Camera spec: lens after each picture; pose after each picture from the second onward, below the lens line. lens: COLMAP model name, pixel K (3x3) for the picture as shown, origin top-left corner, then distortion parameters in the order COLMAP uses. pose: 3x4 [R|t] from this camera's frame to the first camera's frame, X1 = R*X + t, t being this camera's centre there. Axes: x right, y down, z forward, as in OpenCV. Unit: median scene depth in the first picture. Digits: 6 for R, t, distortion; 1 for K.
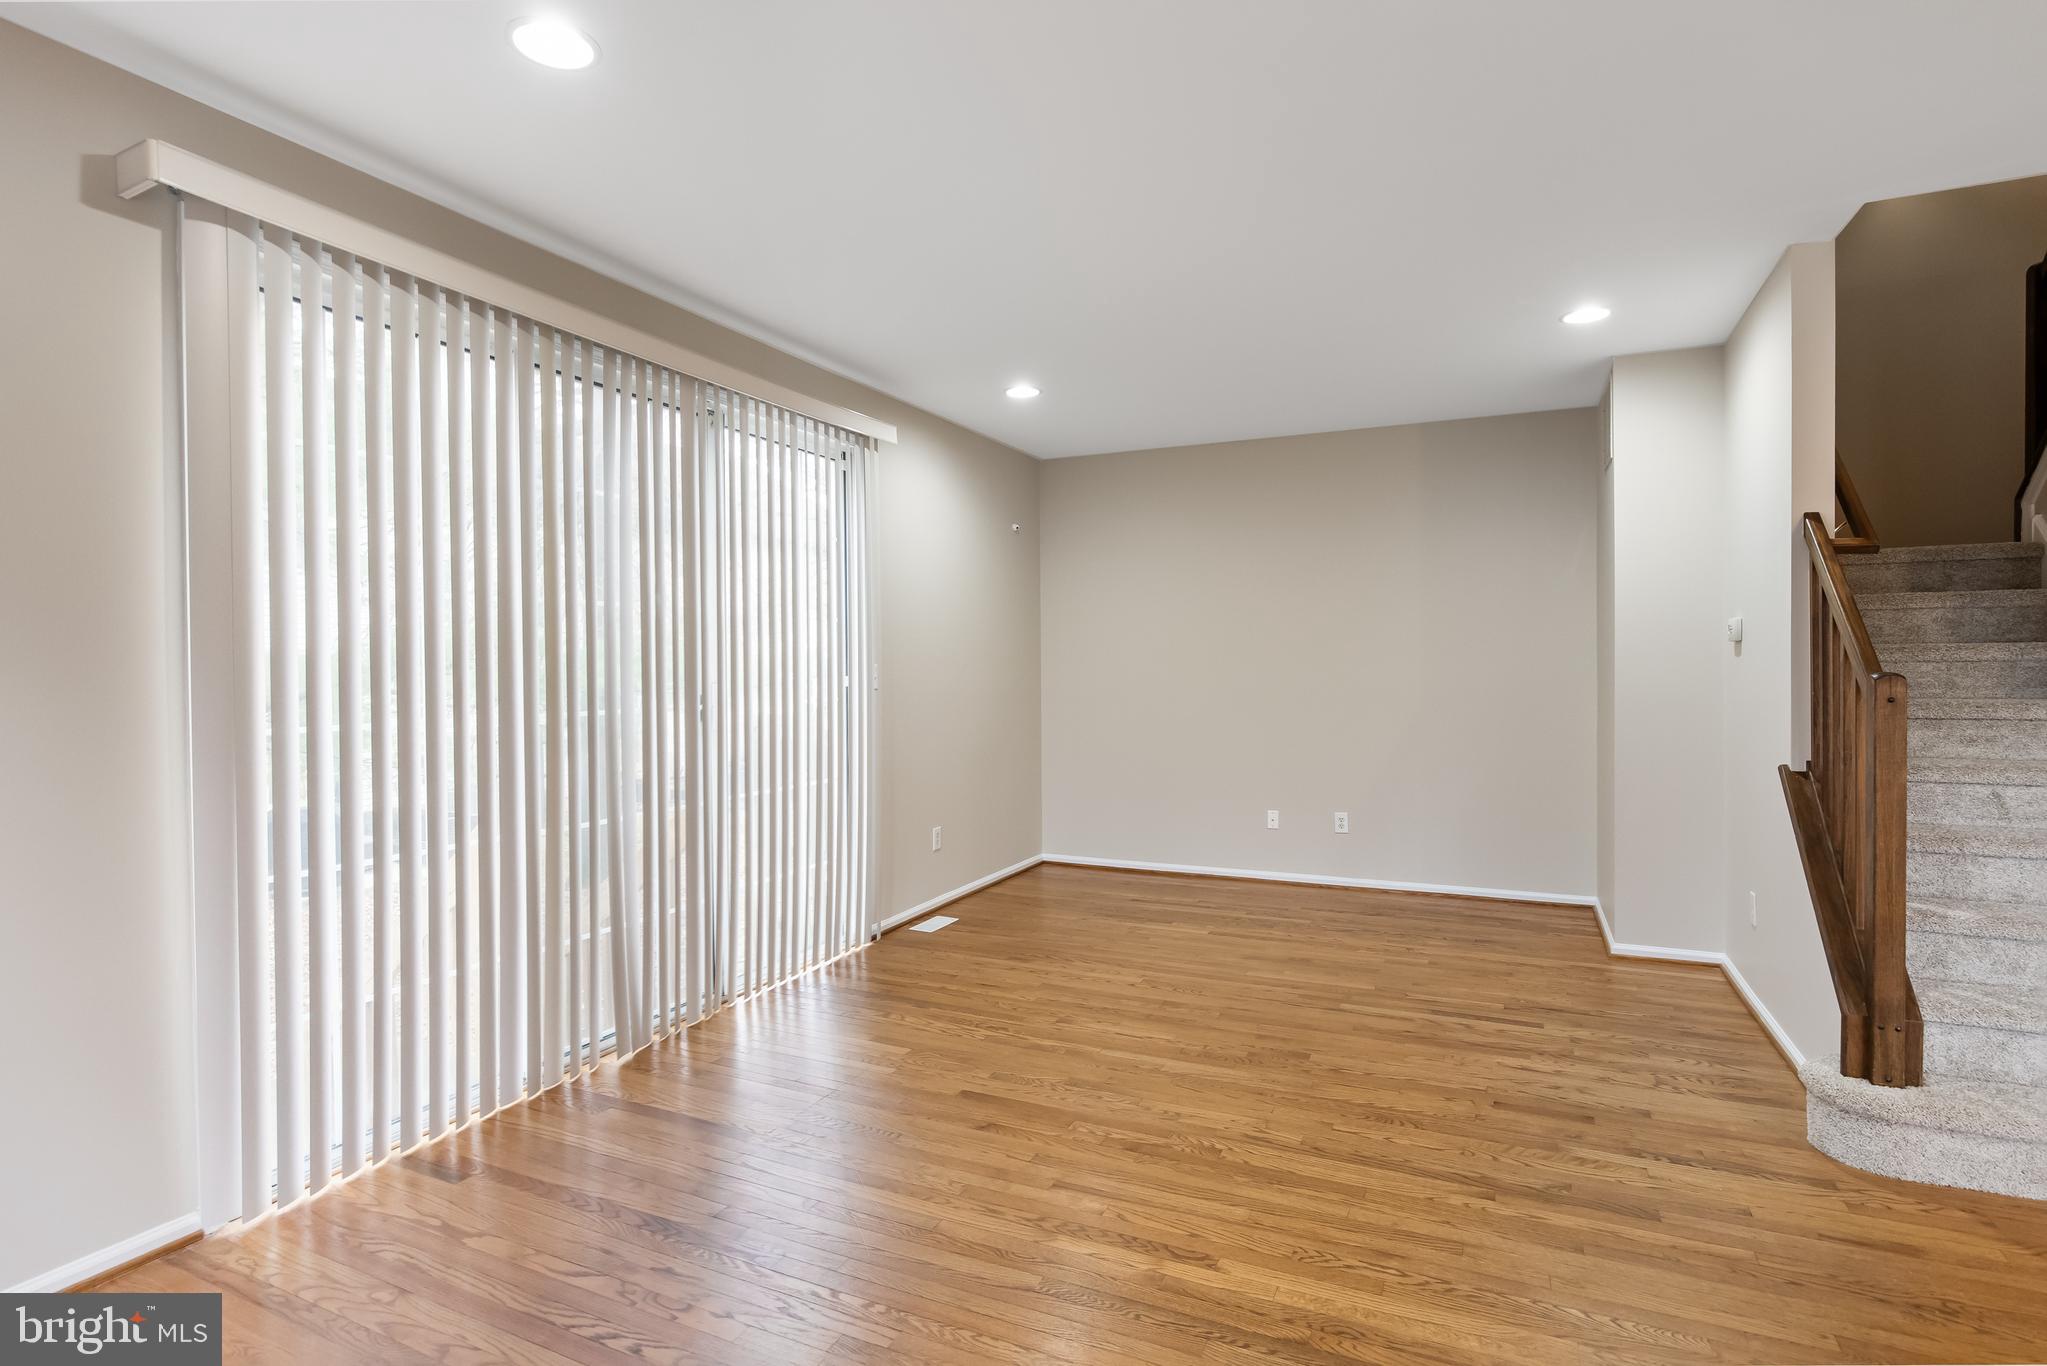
lens RADIAL K [[1030.8, 0, 1021.7], [0, 1030.8, 676.1], [0, 0, 1]] dist [-0.006102, 0.000629]
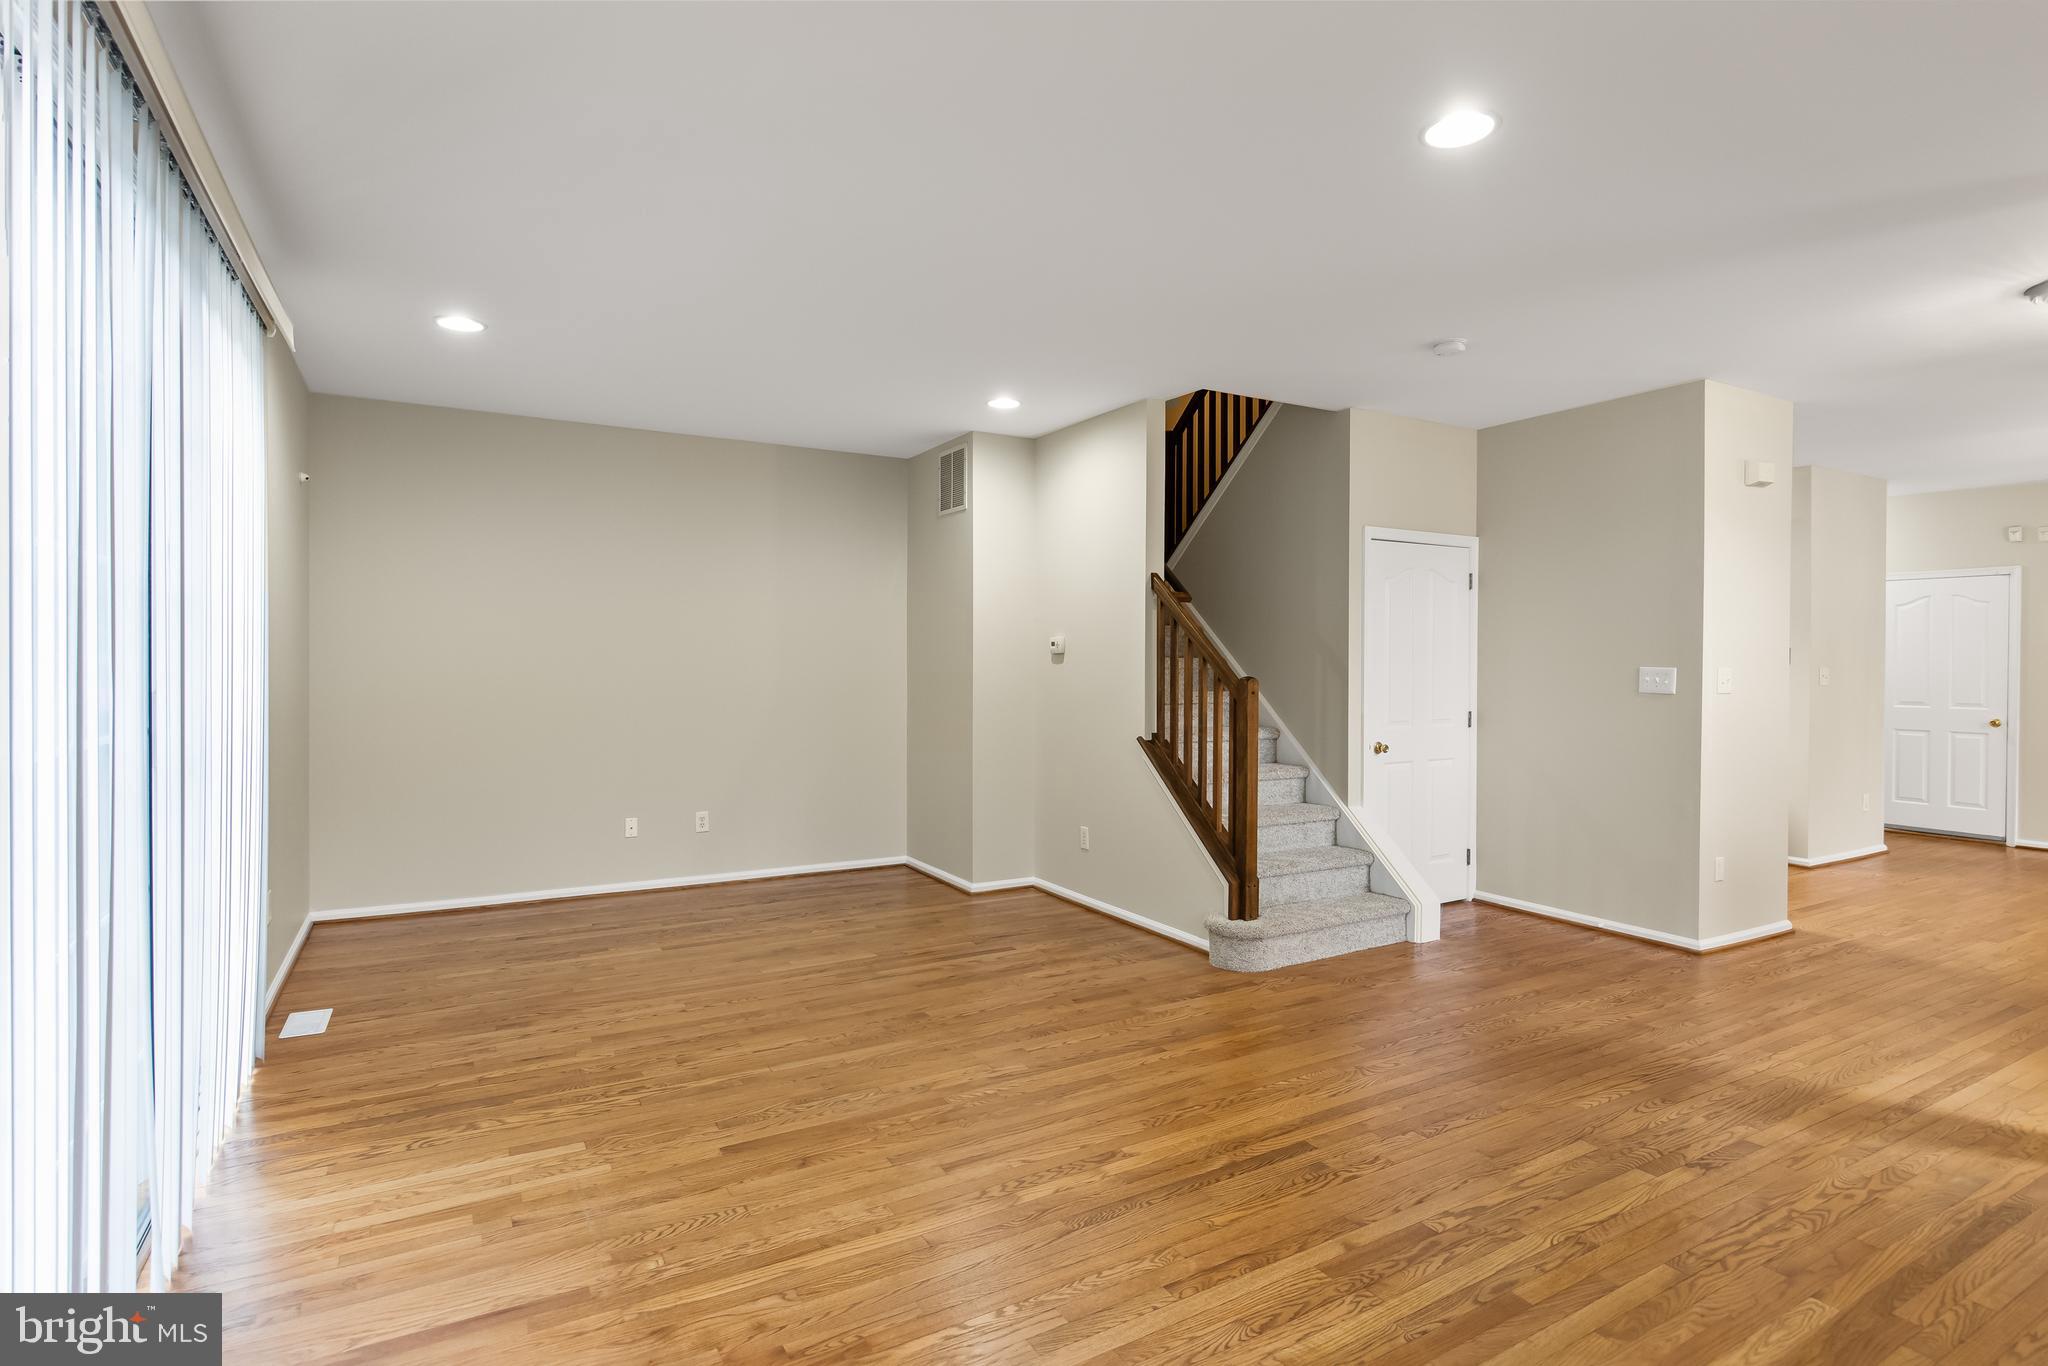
lens RADIAL K [[1031.3, 0, 1069.4], [0, 1031.3, 664.6], [0, 0, 1]] dist [-0.006102, 0.000629]
pose [[0.545816, 0.011644, 0.837824, -0.571662], [-0.003327, 0.999926, -0.011729, -0.002793], [-0.837899, 0.003614, 0.545814, 0.238440]]
